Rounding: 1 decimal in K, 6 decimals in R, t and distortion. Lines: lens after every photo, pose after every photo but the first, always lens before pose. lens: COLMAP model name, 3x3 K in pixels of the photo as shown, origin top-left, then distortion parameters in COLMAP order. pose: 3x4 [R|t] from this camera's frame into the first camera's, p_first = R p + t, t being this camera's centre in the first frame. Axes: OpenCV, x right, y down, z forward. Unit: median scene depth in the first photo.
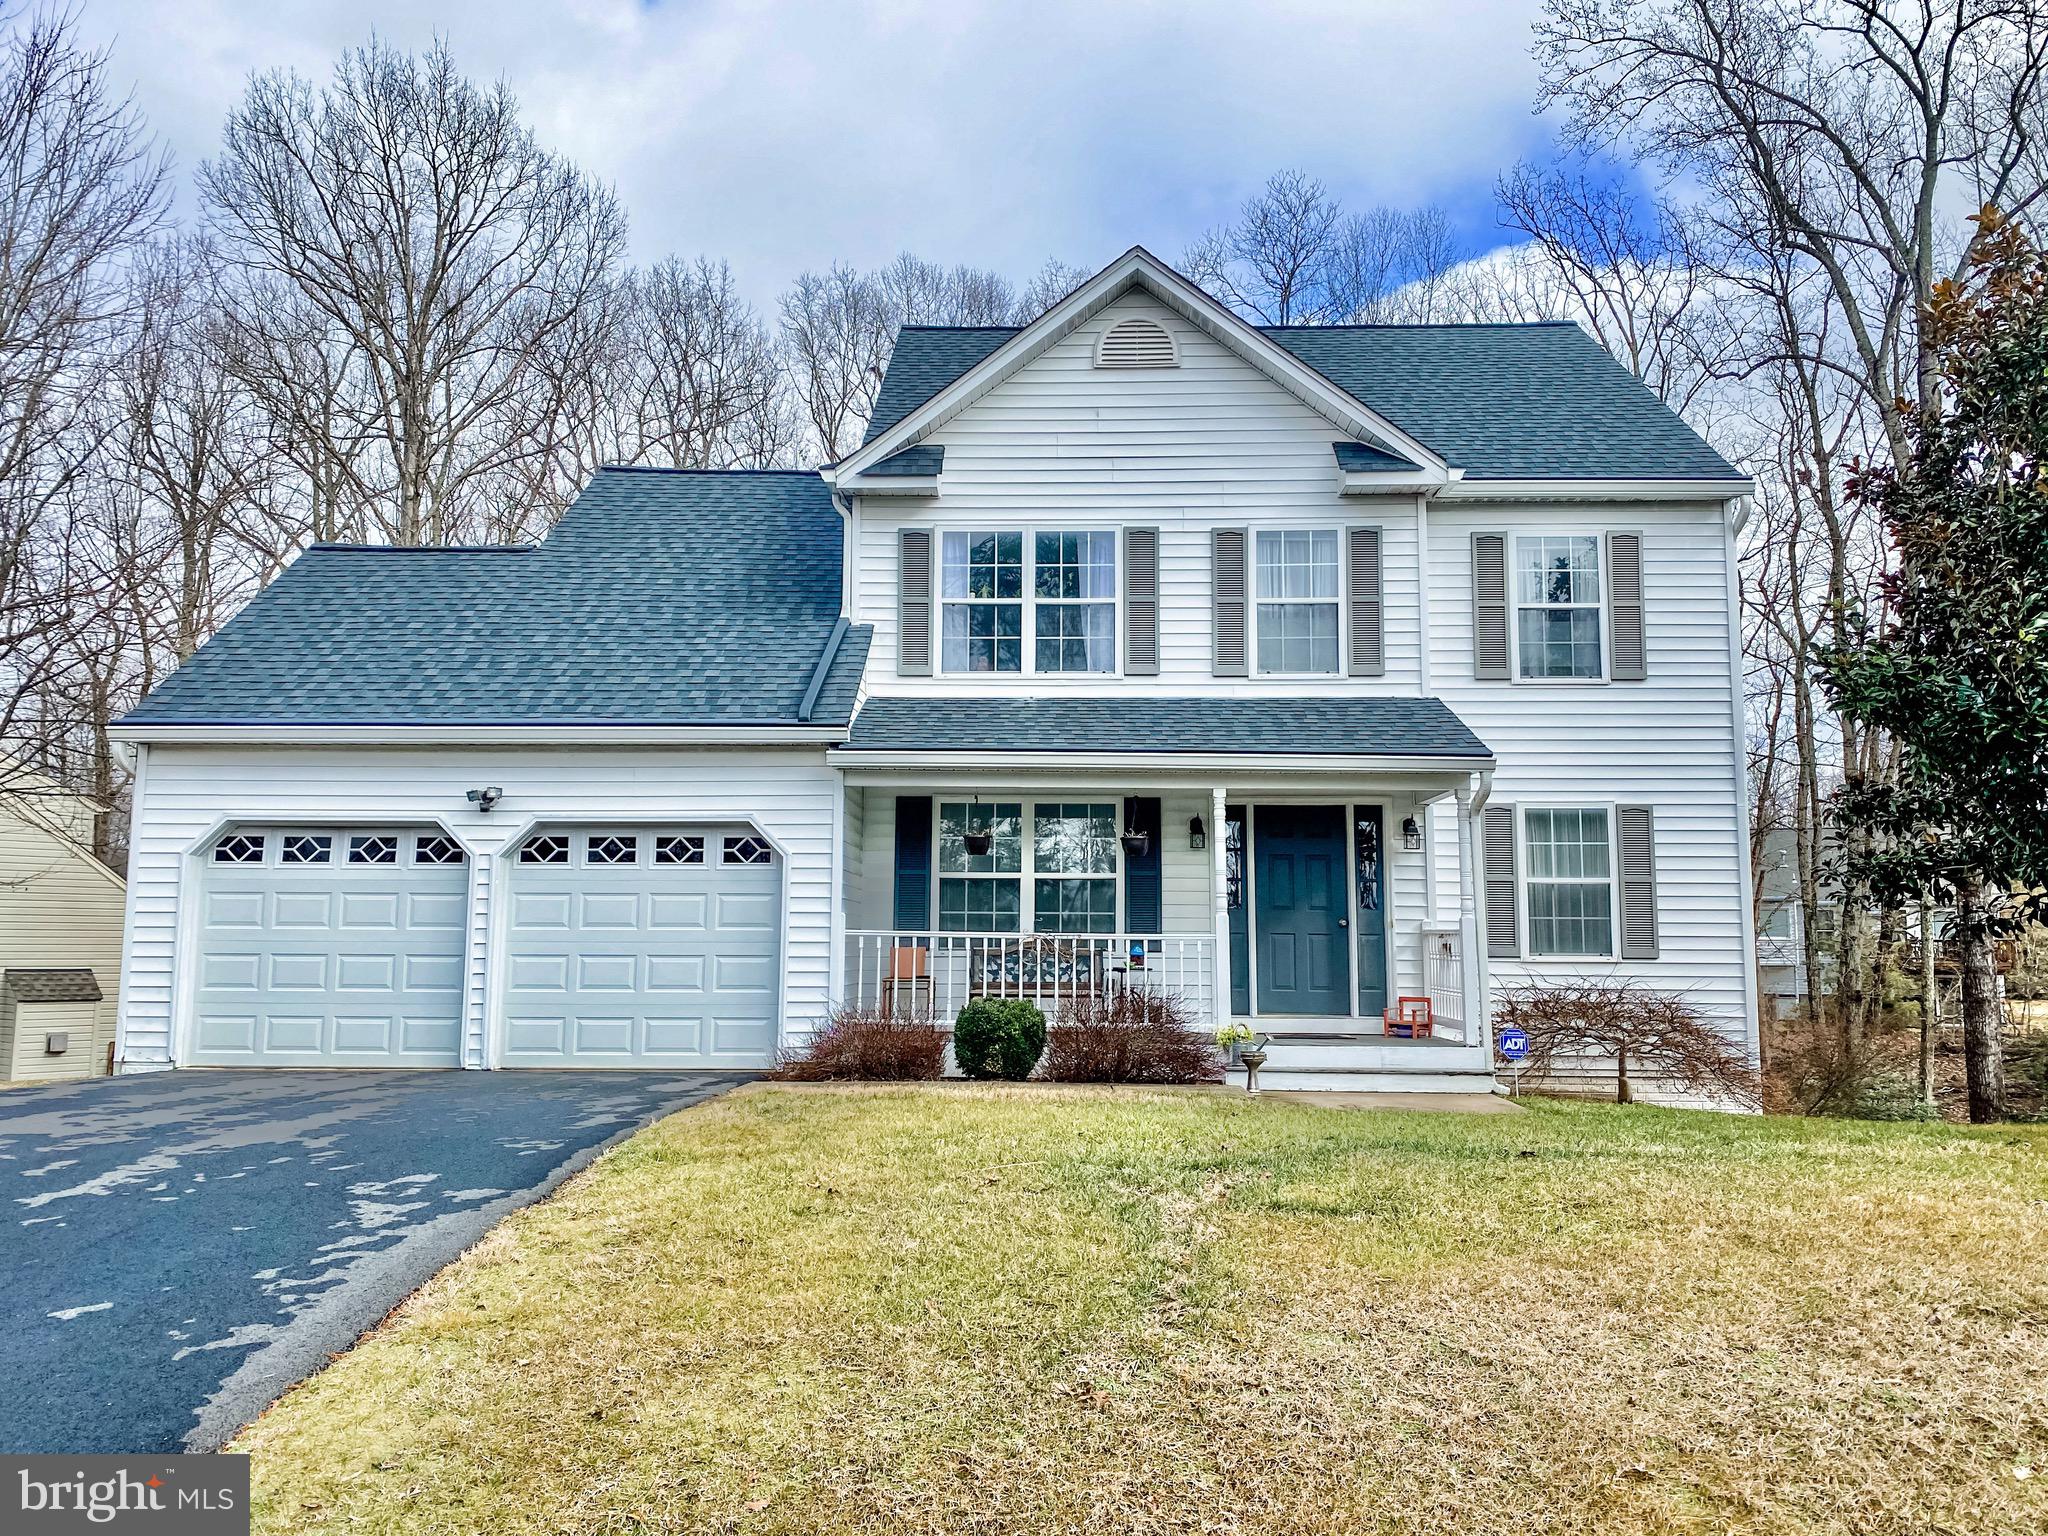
lens RADIAL K [[1608.2, 0, 1024.0], [0, 1608.2, 768.0], [0, 0, 1]] dist [-0.008246, -0.002803]
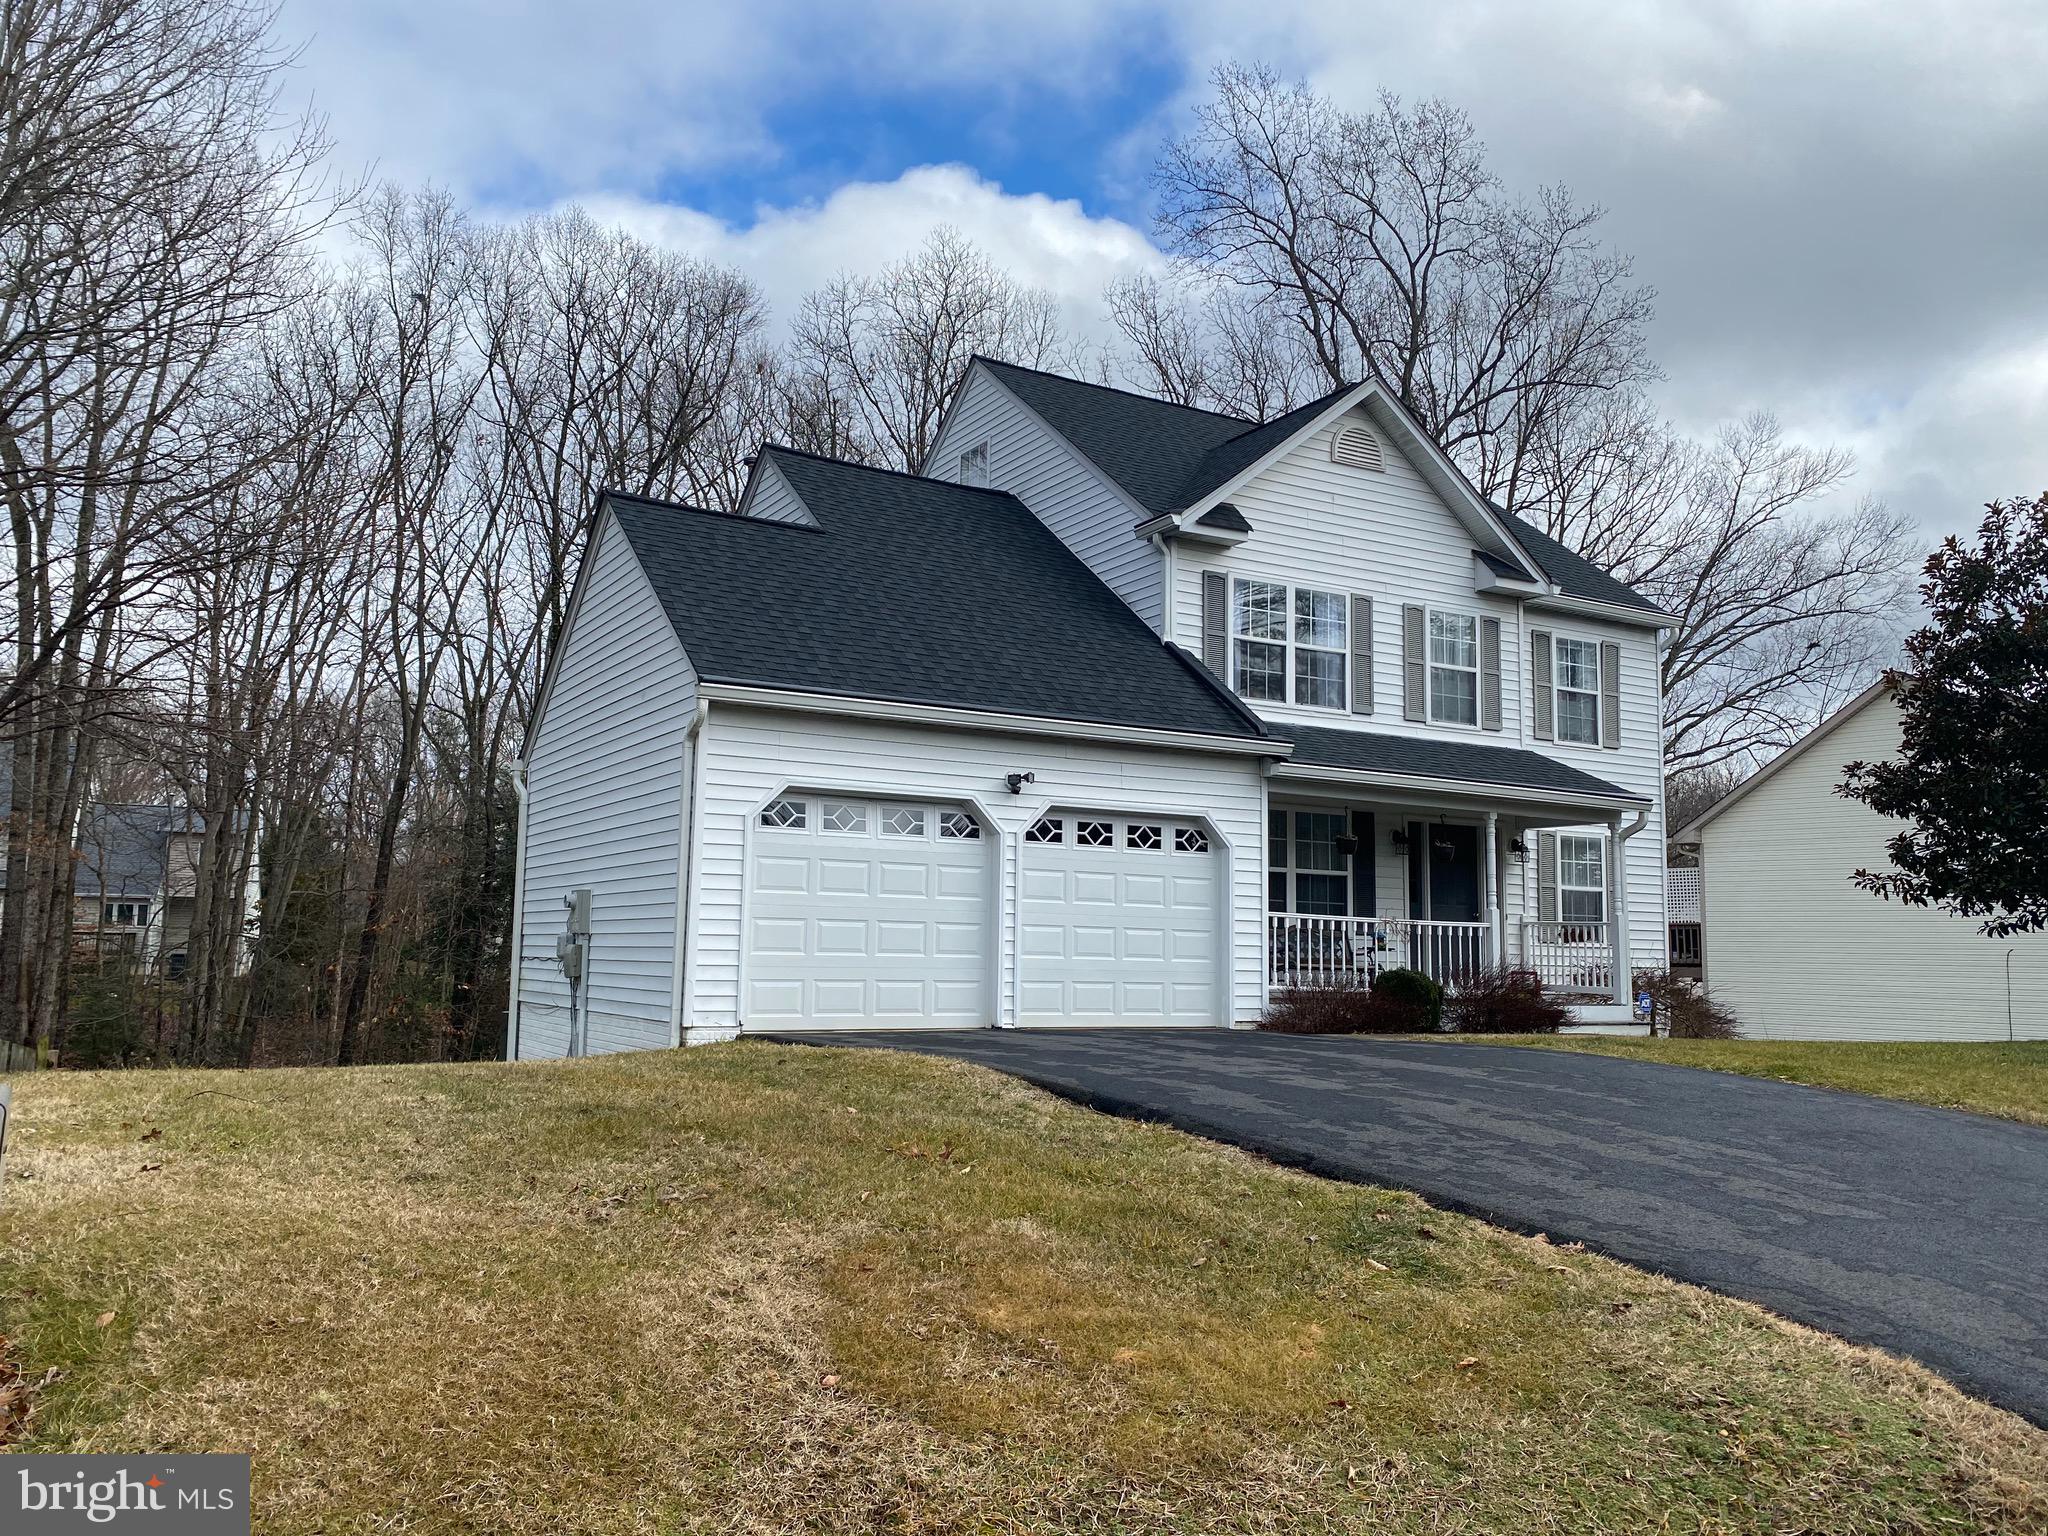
lens RADIAL K [[1608.2, 0, 1024.0], [0, 1608.2, 768.0], [0, 0, 1]] dist [-0.008246, -0.002803]
pose [[0.848990, 0.074222, 0.523171, -0.830220], [-0.089583, 0.995971, 0.004076, 0.004103], [-0.520760, -0.050327, 0.852218, 0.056262]]
